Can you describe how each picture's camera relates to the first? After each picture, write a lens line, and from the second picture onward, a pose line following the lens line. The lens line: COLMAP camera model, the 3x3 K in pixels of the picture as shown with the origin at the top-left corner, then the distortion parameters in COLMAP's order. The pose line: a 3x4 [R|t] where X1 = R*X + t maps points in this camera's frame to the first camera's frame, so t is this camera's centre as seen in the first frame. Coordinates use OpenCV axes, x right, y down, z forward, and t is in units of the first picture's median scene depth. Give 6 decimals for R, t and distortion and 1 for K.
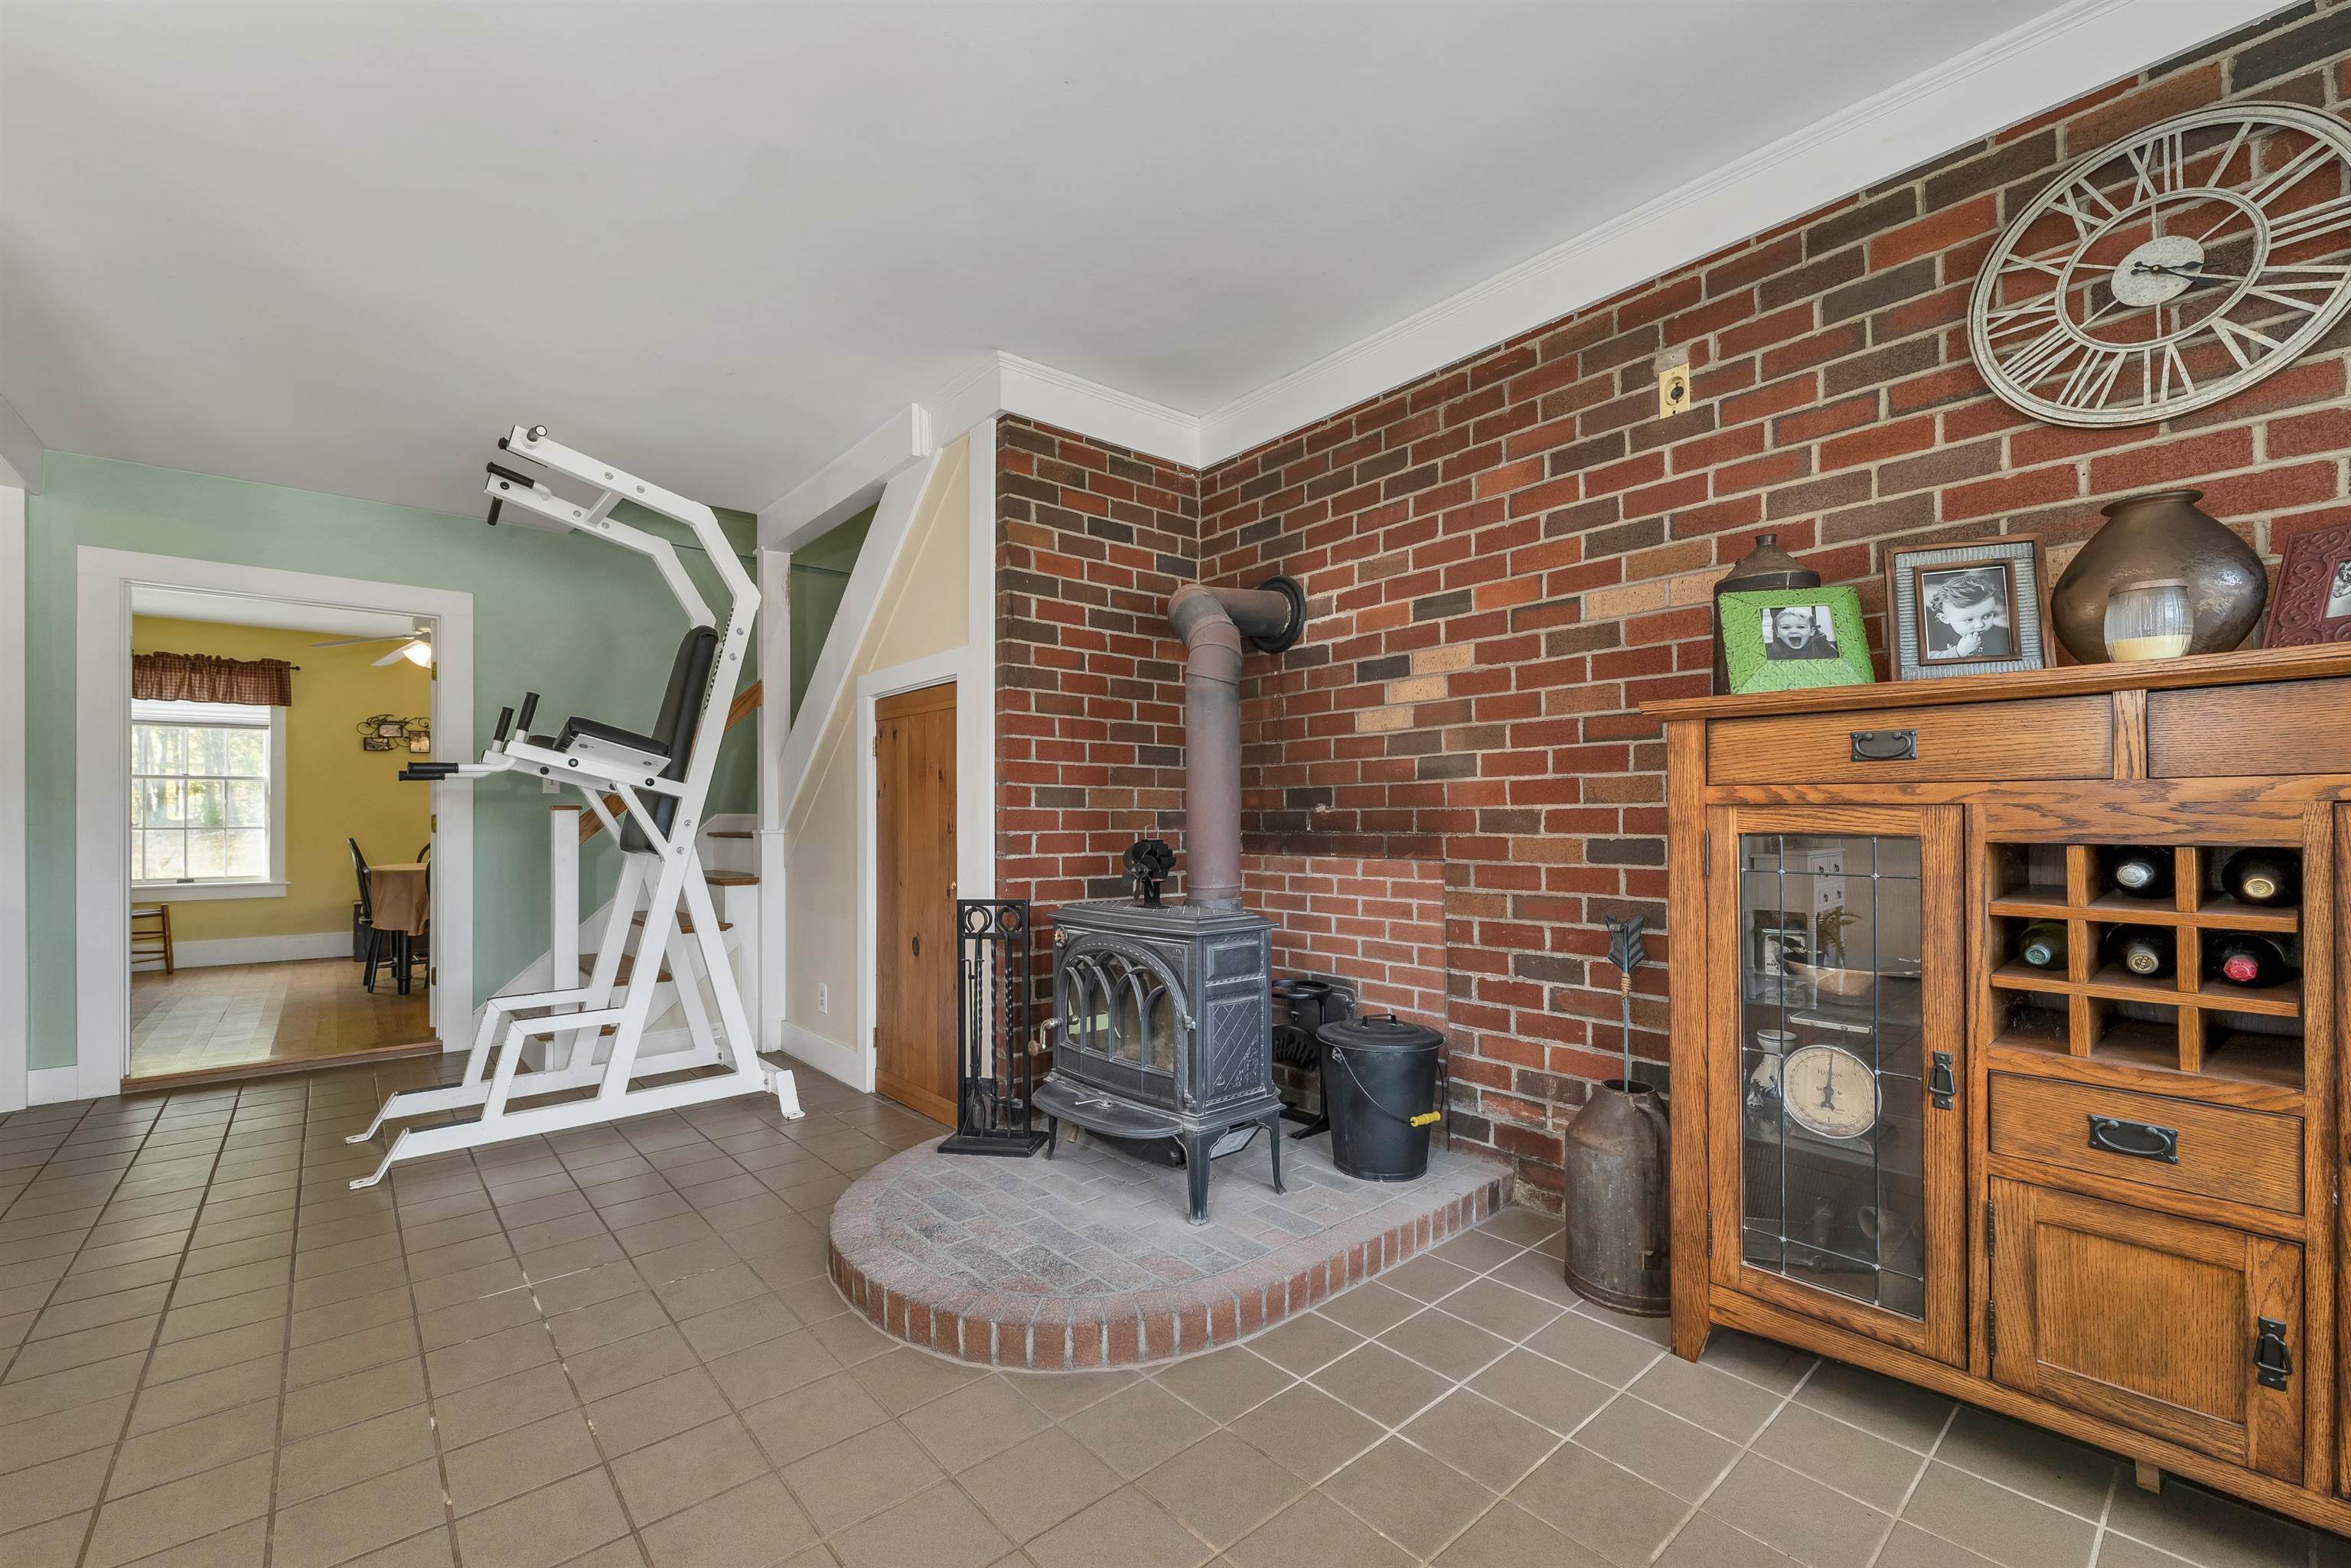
lens RADIAL K [[974.4, 0, 1178.7], [0, 974.4, 806.8], [0, 0, 1]] dist [0.003225, 0.000193]
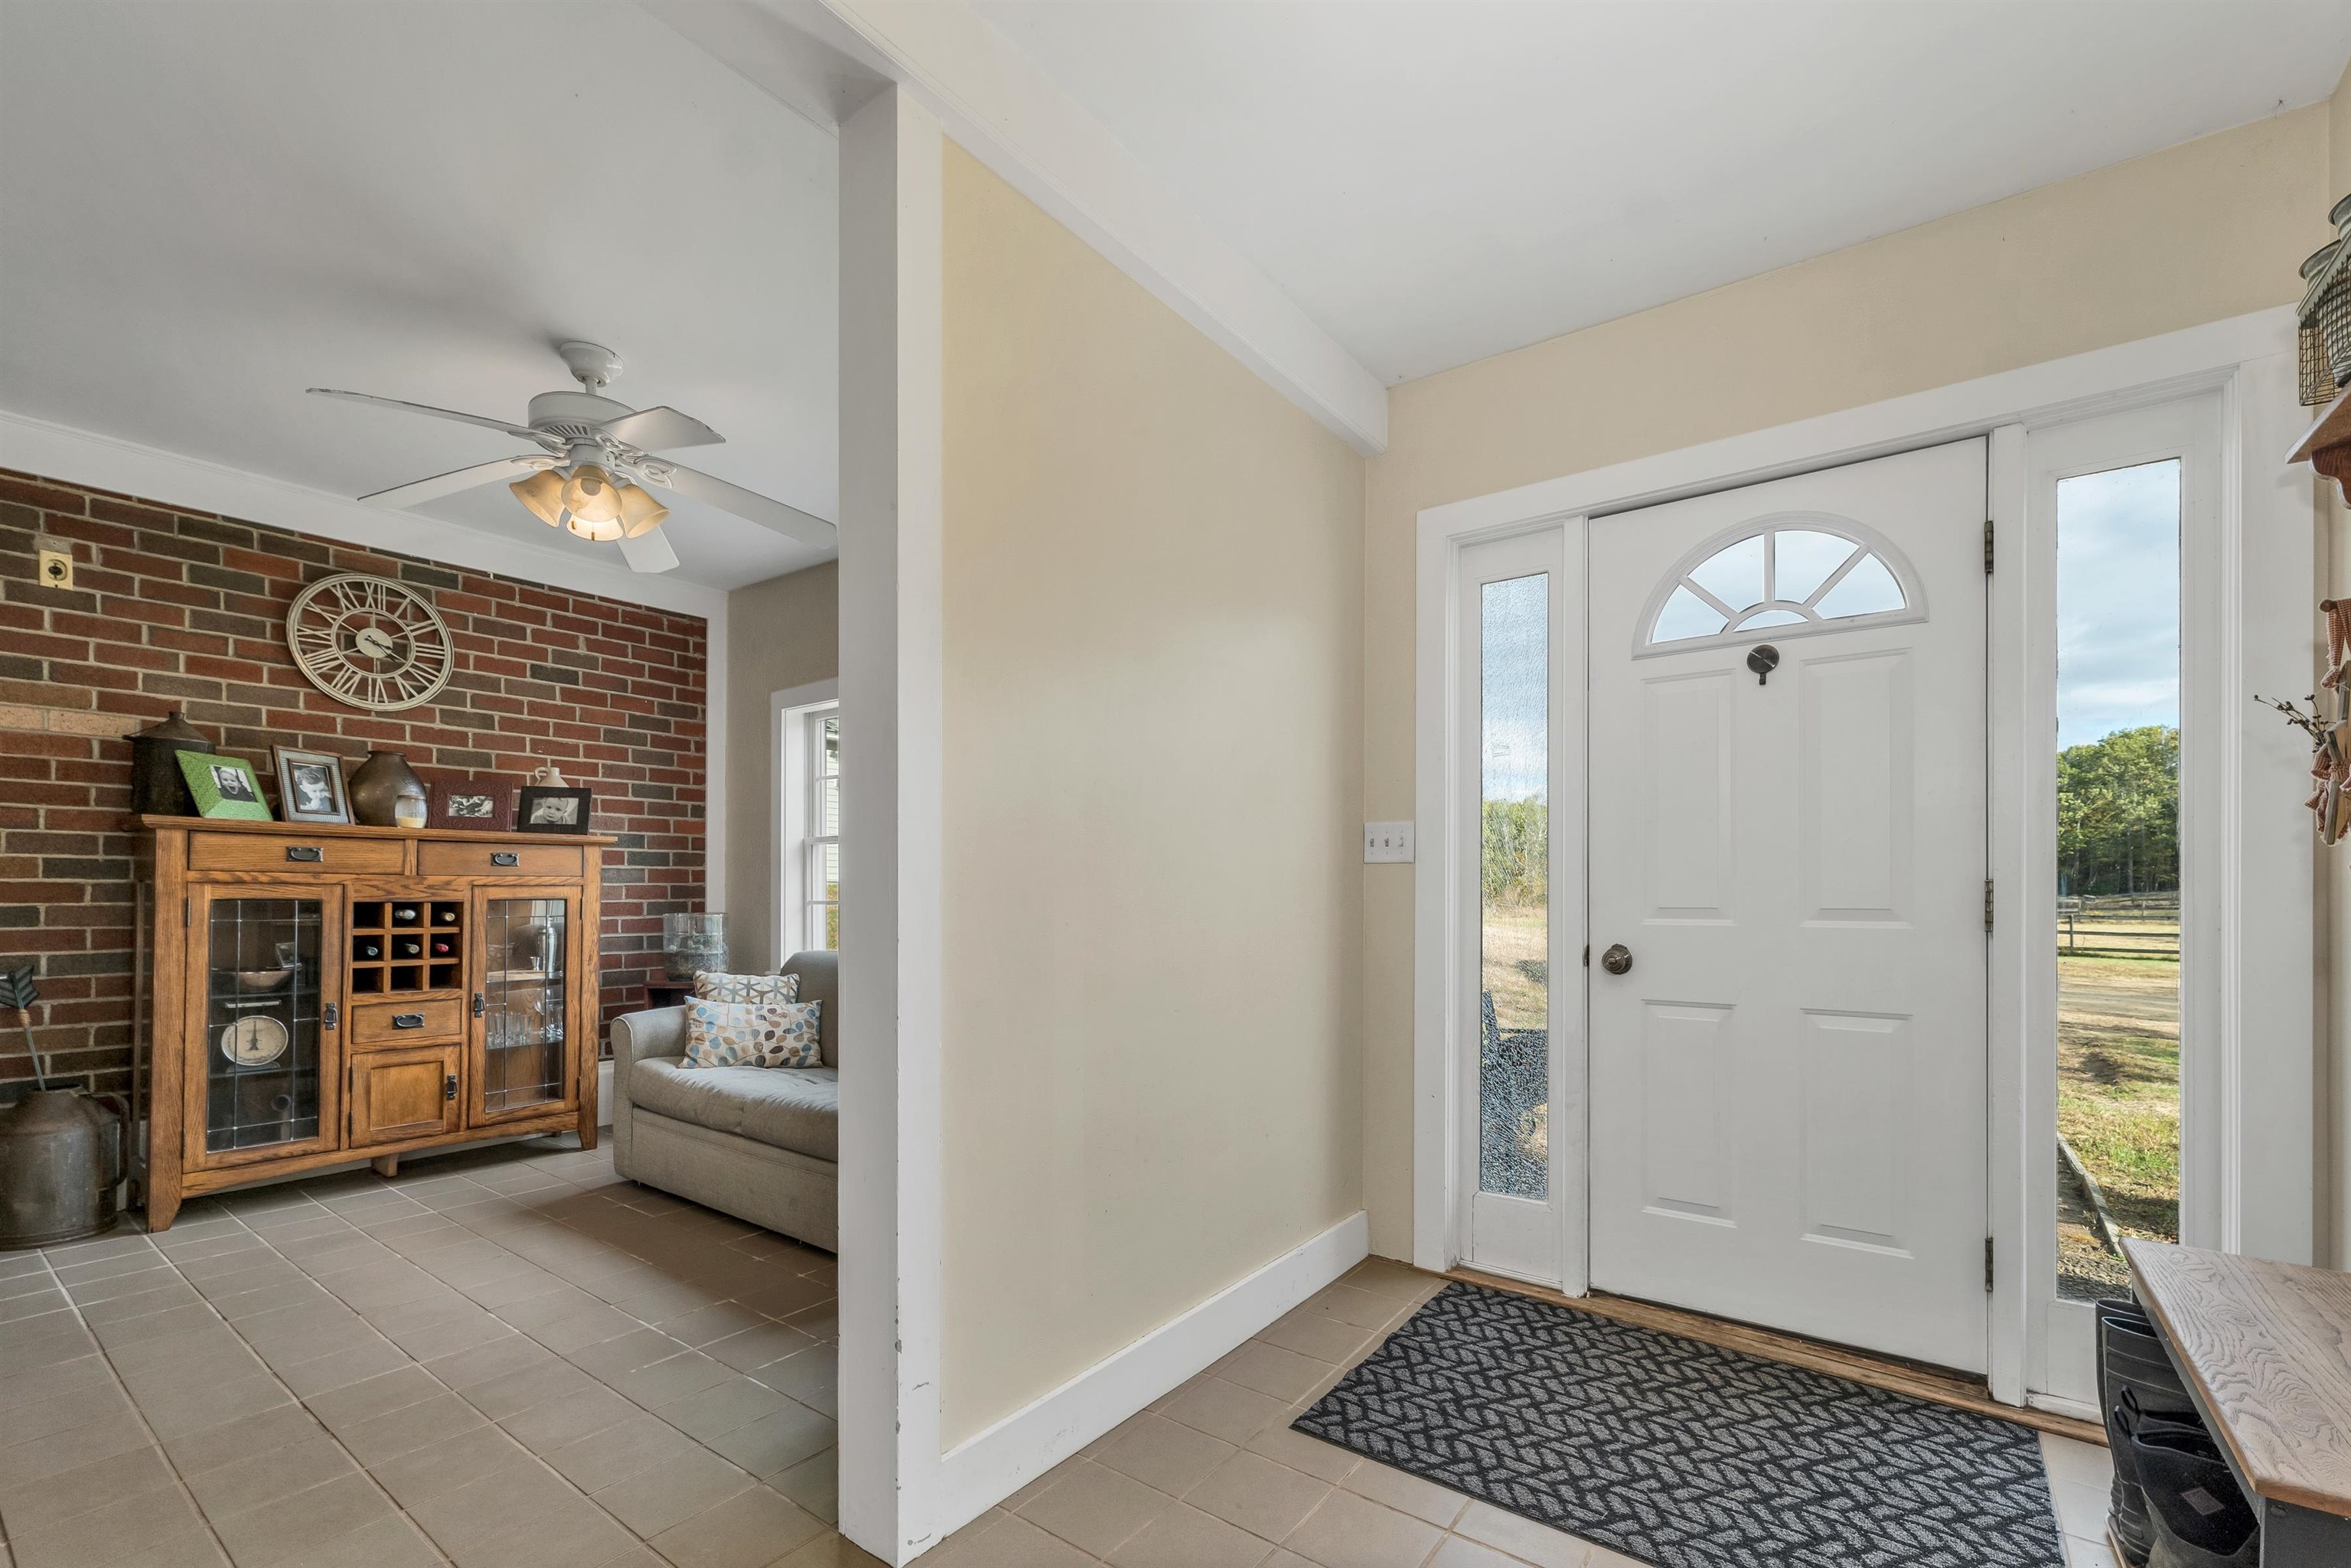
lens RADIAL K [[1004.5, 0, 1177.4], [0, 1004.5, 888.0], [0, 0, 1]] dist [-0.000402, -0.000396]
pose [[-0.217326, 0.009857, 0.976049, -1.517072], [-0.011076, 0.999860, -0.012564, 0.011082], [-0.976036, -0.013542, -0.217187, -0.264467]]
